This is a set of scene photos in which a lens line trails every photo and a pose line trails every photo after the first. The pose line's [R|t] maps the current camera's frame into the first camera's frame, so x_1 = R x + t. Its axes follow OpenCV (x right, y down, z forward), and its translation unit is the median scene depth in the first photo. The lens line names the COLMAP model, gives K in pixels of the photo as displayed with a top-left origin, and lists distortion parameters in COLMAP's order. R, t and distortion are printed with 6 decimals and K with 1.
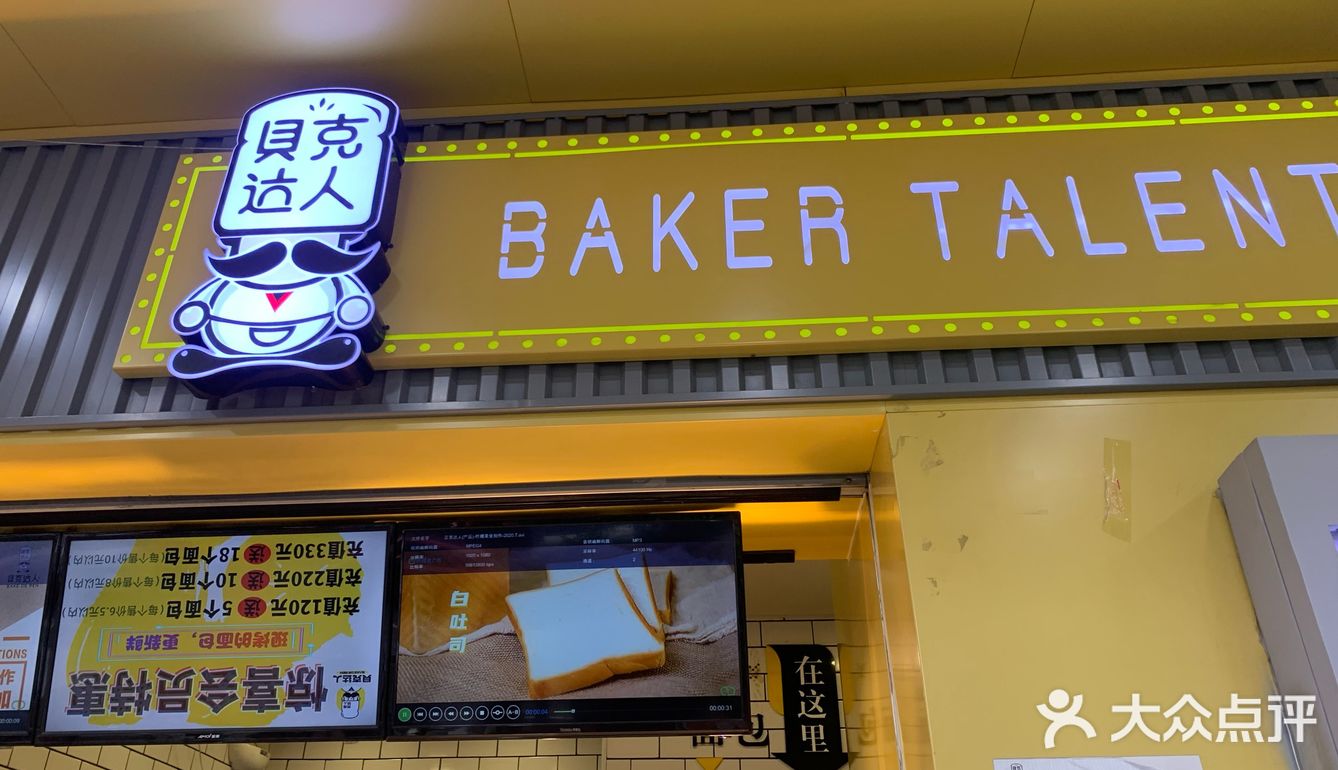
lens RADIAL K [[1012.1, 0, 665.9], [0, 1012.1, 381.4], [0, 0, 1]] dist [0.006312, -0.004028]
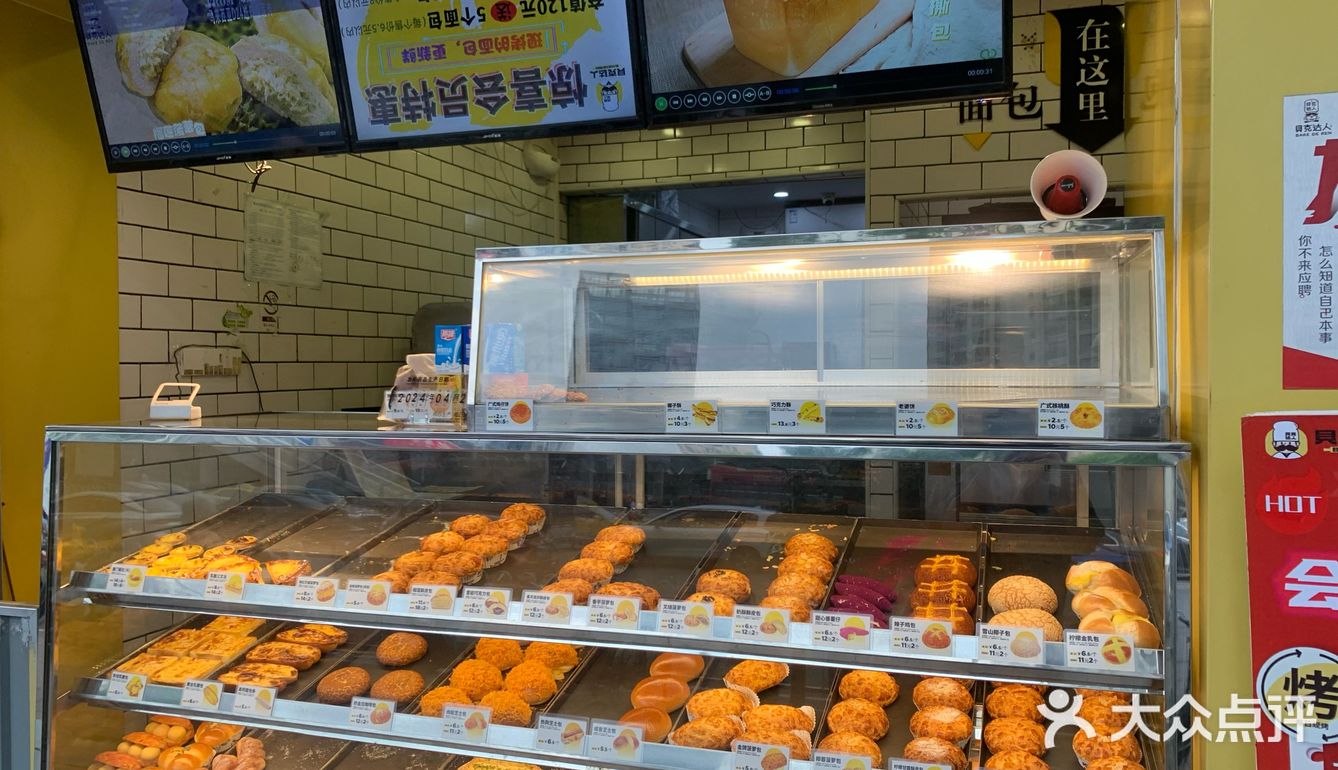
lens RADIAL K [[1012.1, 0, 664.2], [0, 1012.1, 376.5], [0, 0, 1]] dist [0.006312, -0.004028]
pose [[0.966850, 0.002960, -0.255327, 0.005487], [0.137905, 0.835509, 0.531890, 0.012627], [0.214902, -0.549469, 0.807404, 0.019241]]
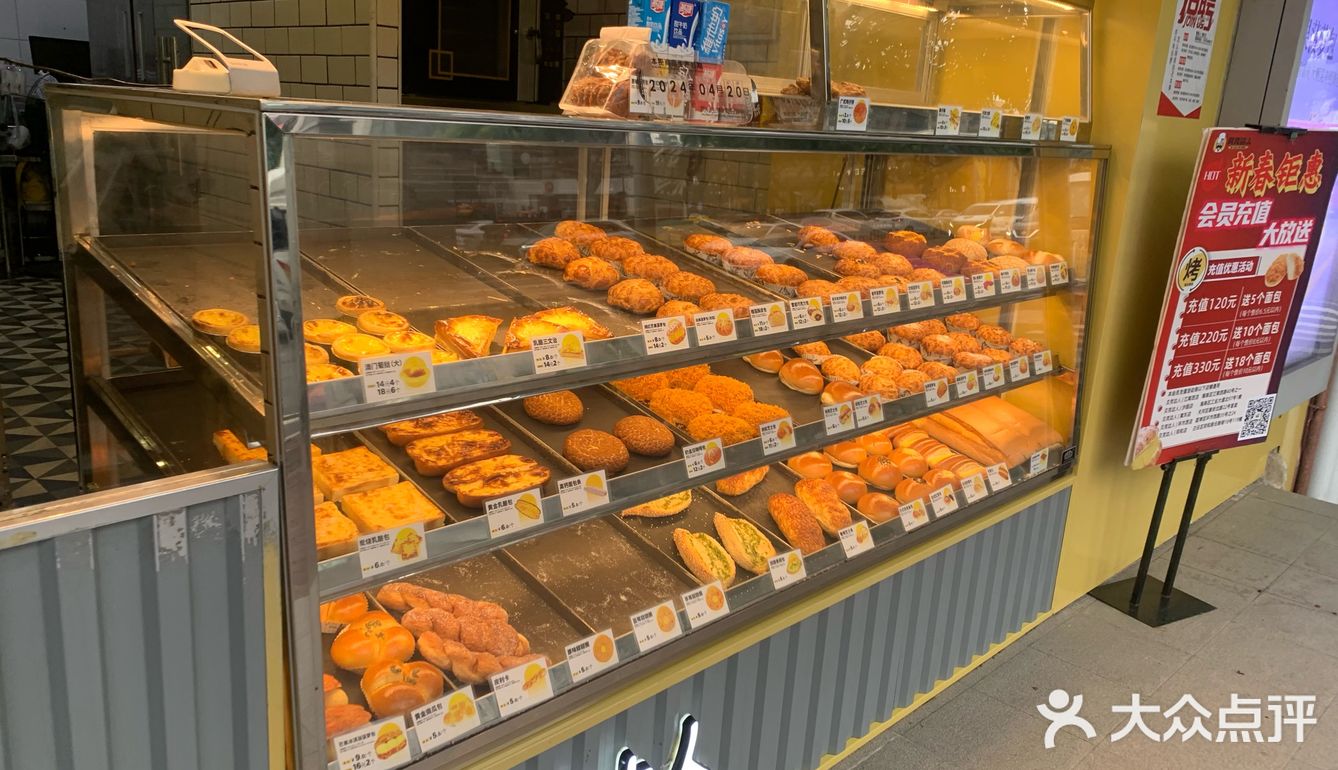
lens RADIAL K [[1012.1, 0, 660.8], [0, 1012.1, 383.1], [0, 0, 1]] dist [0.006312, -0.004028]
pose [[0.657058, -0.148298, 0.739109, -8.285398], [-0.459232, 0.698784, 0.548458, 1.805702], [-0.597813, -0.699792, 0.391039, 1.996167]]
